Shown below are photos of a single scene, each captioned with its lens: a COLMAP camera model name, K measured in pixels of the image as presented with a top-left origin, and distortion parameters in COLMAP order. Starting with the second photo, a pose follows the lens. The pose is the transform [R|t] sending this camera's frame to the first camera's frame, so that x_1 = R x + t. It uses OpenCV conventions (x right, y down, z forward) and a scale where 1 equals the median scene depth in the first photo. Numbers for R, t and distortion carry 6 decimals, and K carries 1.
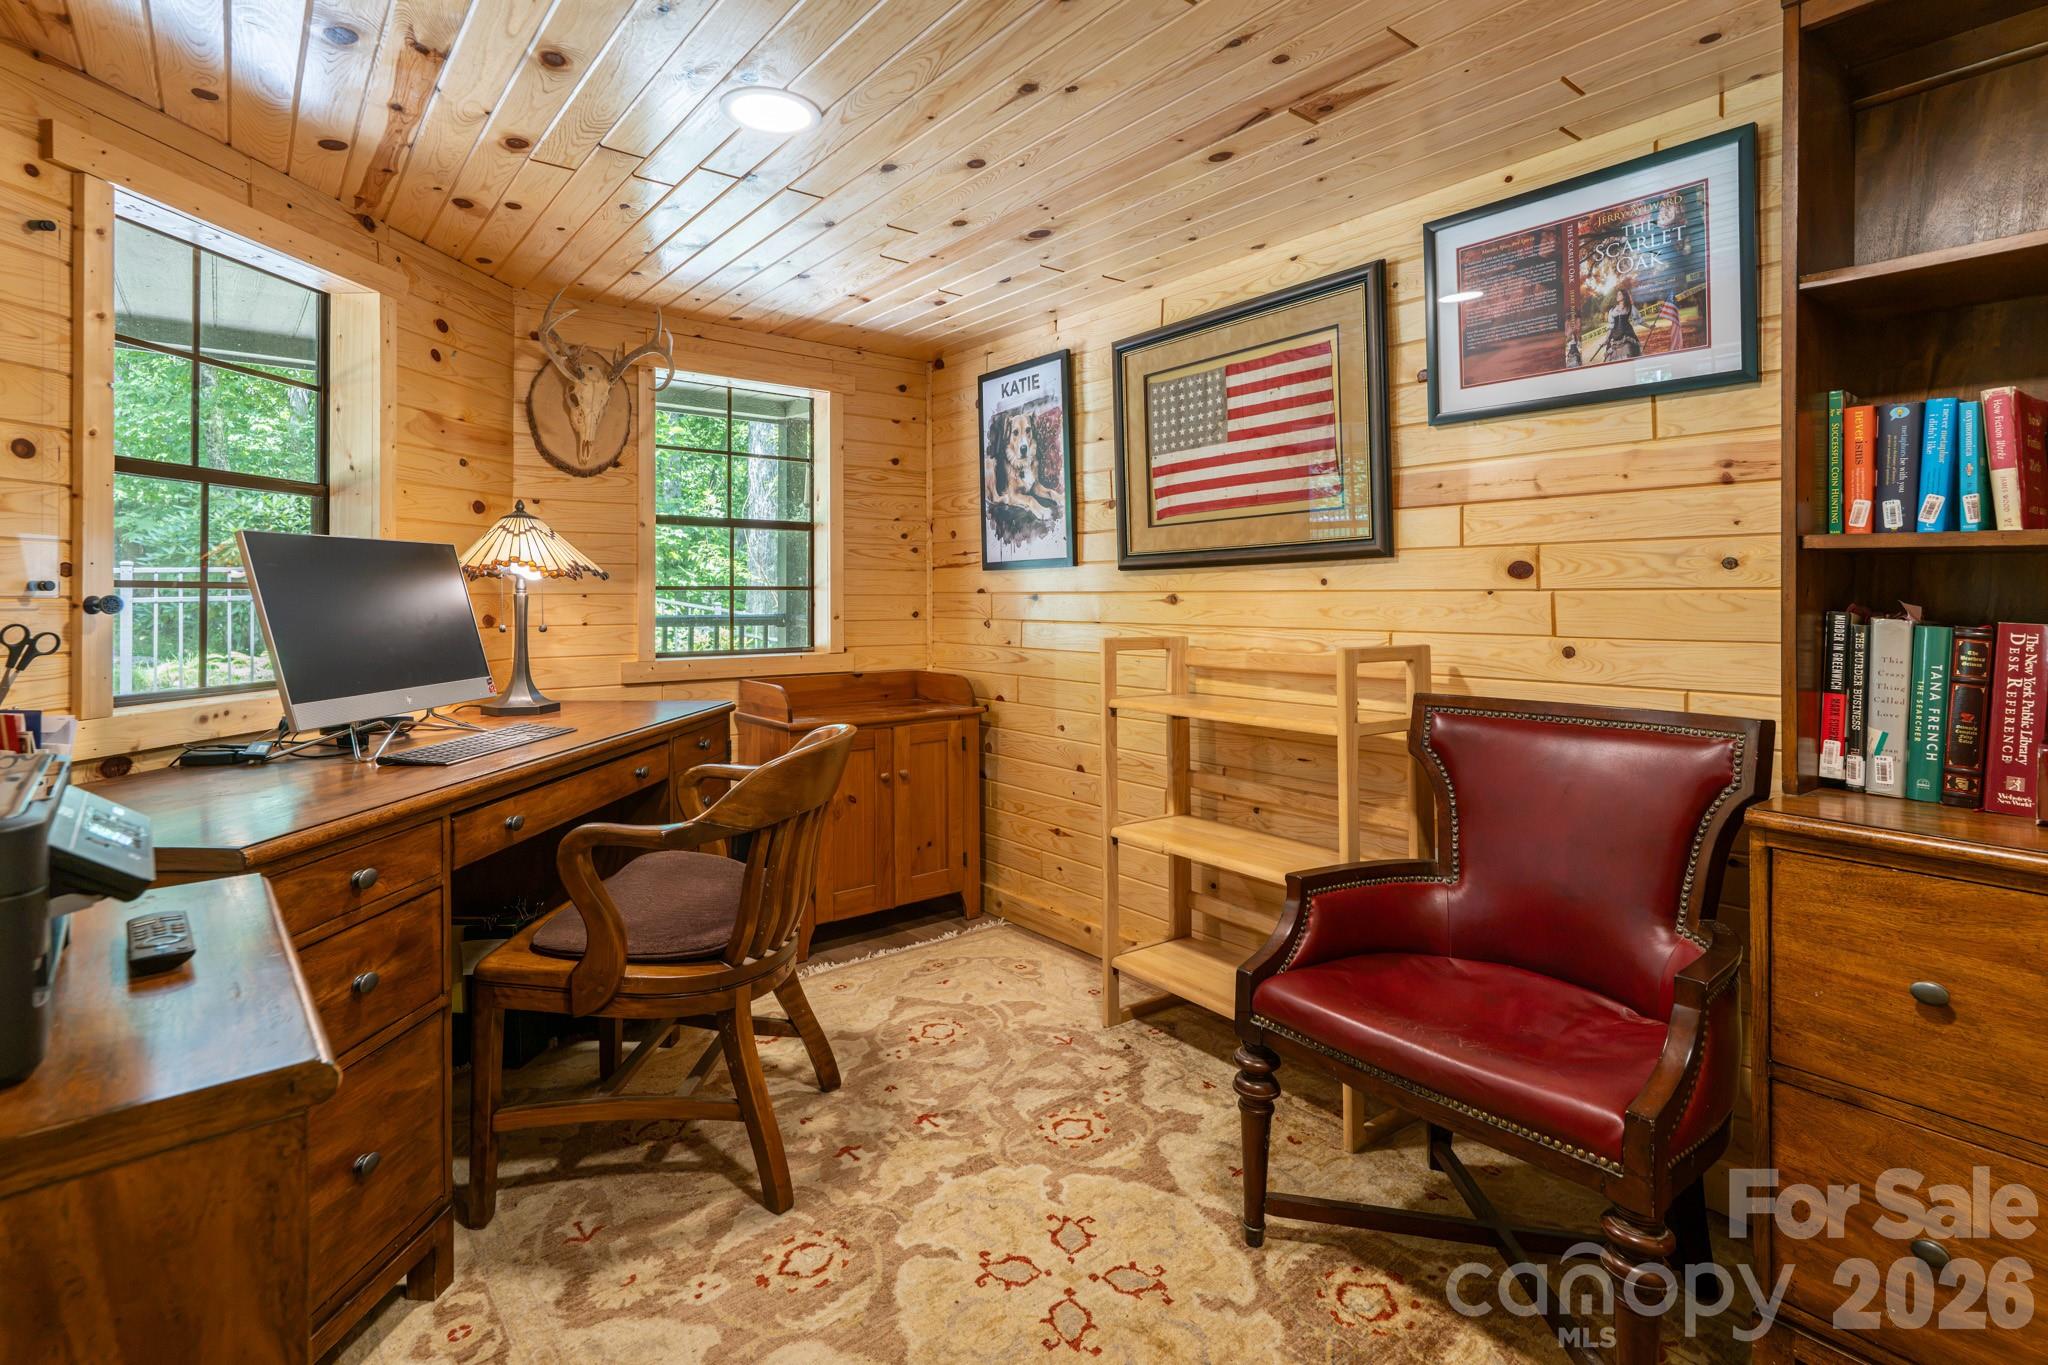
lens RADIAL K [[970.7, 0, 1022.7], [0, 970.7, 591.1], [0, 0, 1]] dist [0.001861, -0.000525]
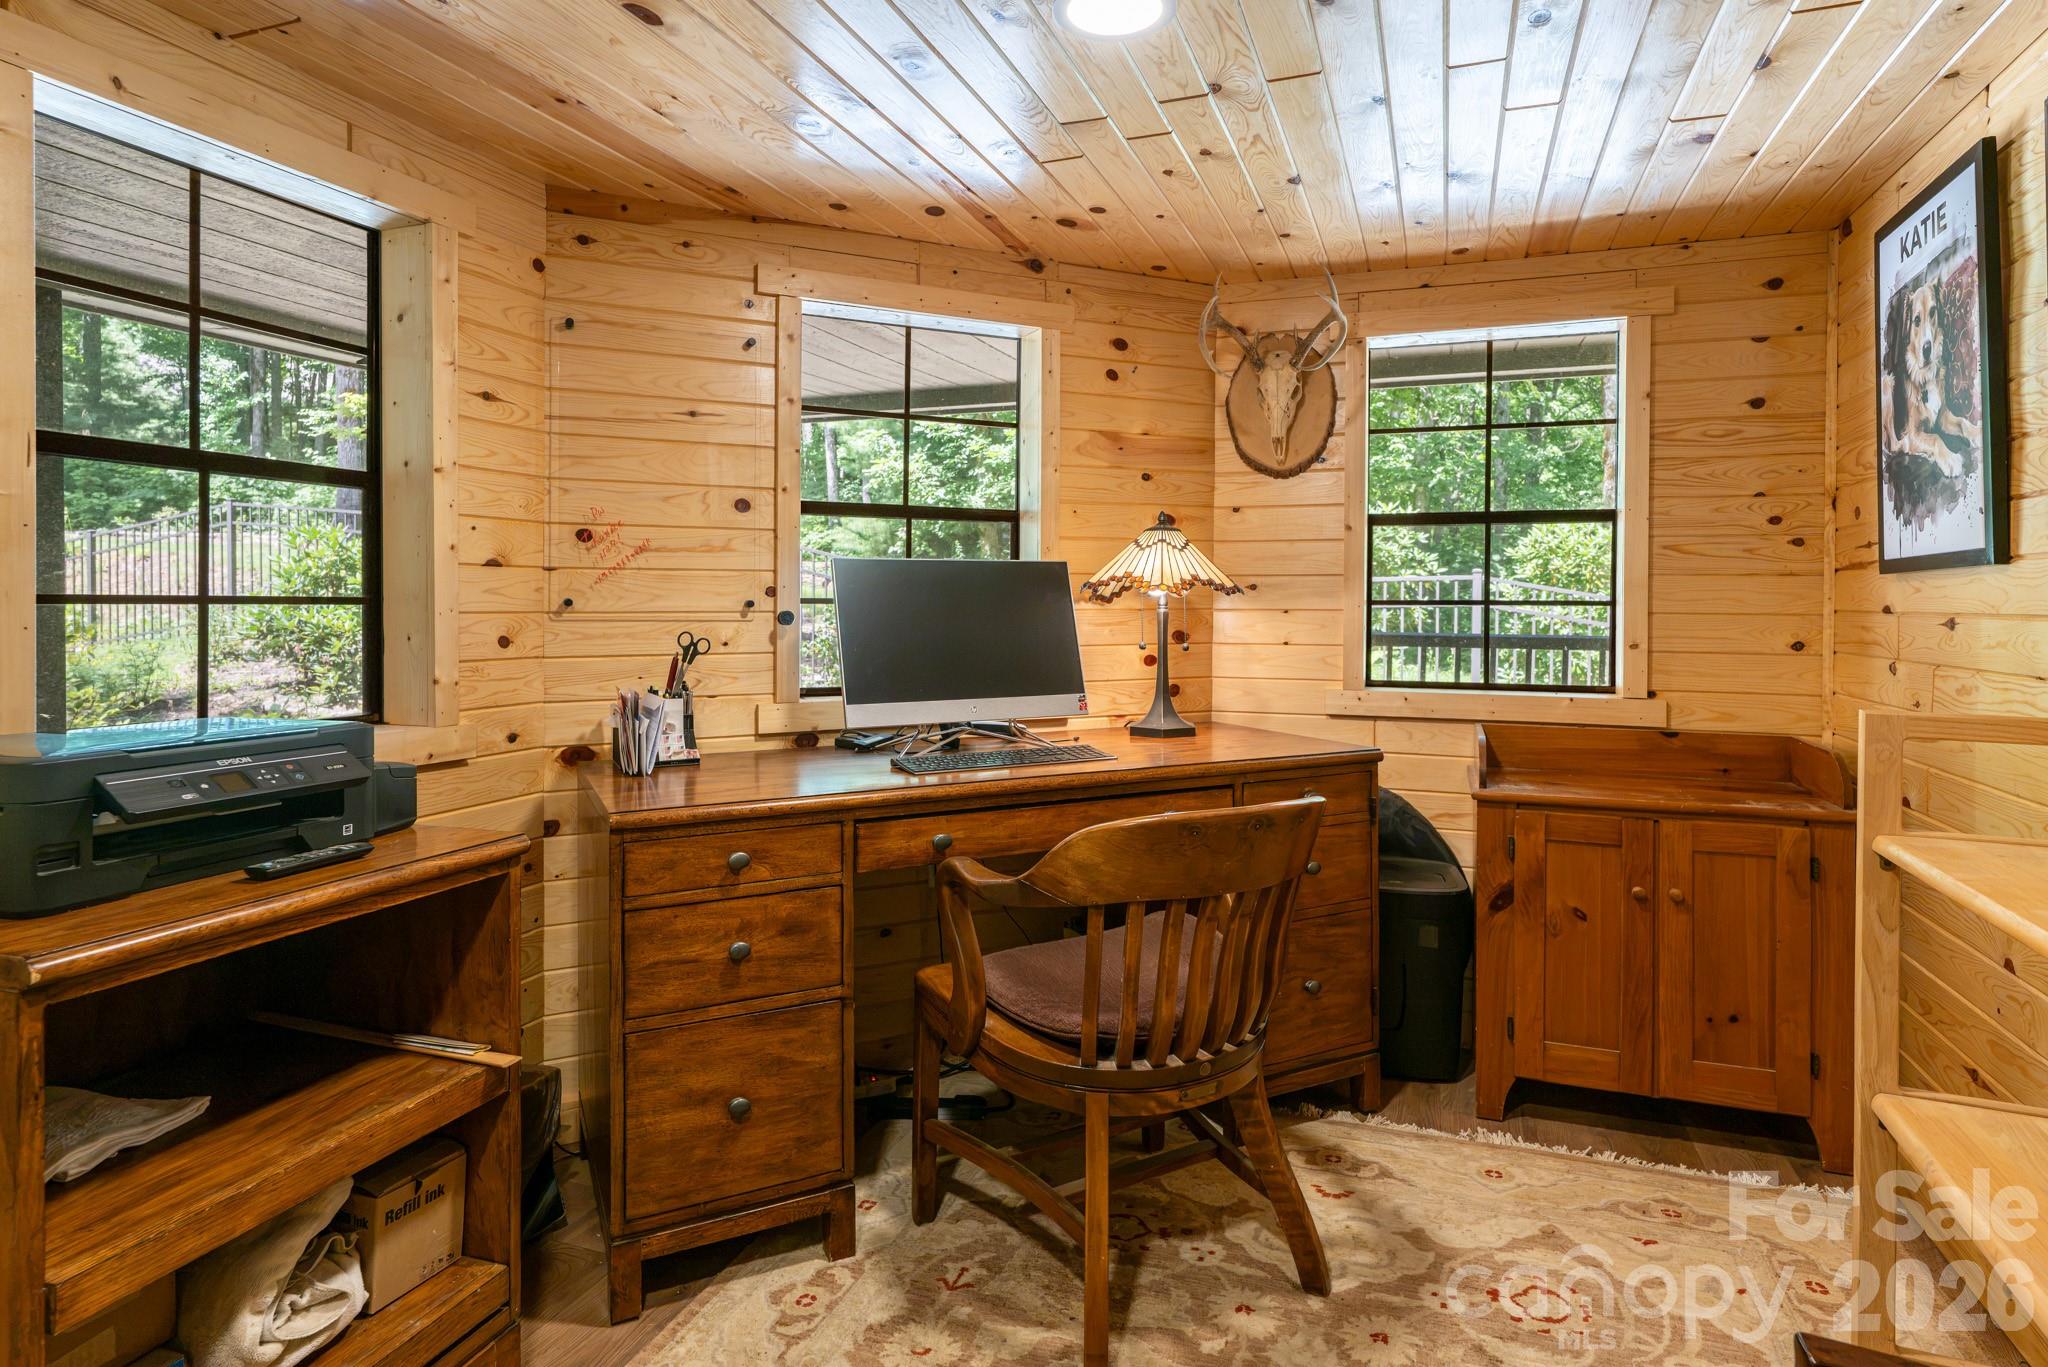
lens RADIAL K [[1090.9, 0, 1065.4], [0, 1090.9, 608.3], [0, 0, 1]] dist [0.000420, 0.000368]
pose [[0.528980, 0.009478, -0.848581, 0.287316], [-0.001239, 0.999945, 0.010397, -0.008148], [0.848633, -0.004448, 0.528963, 0.294406]]
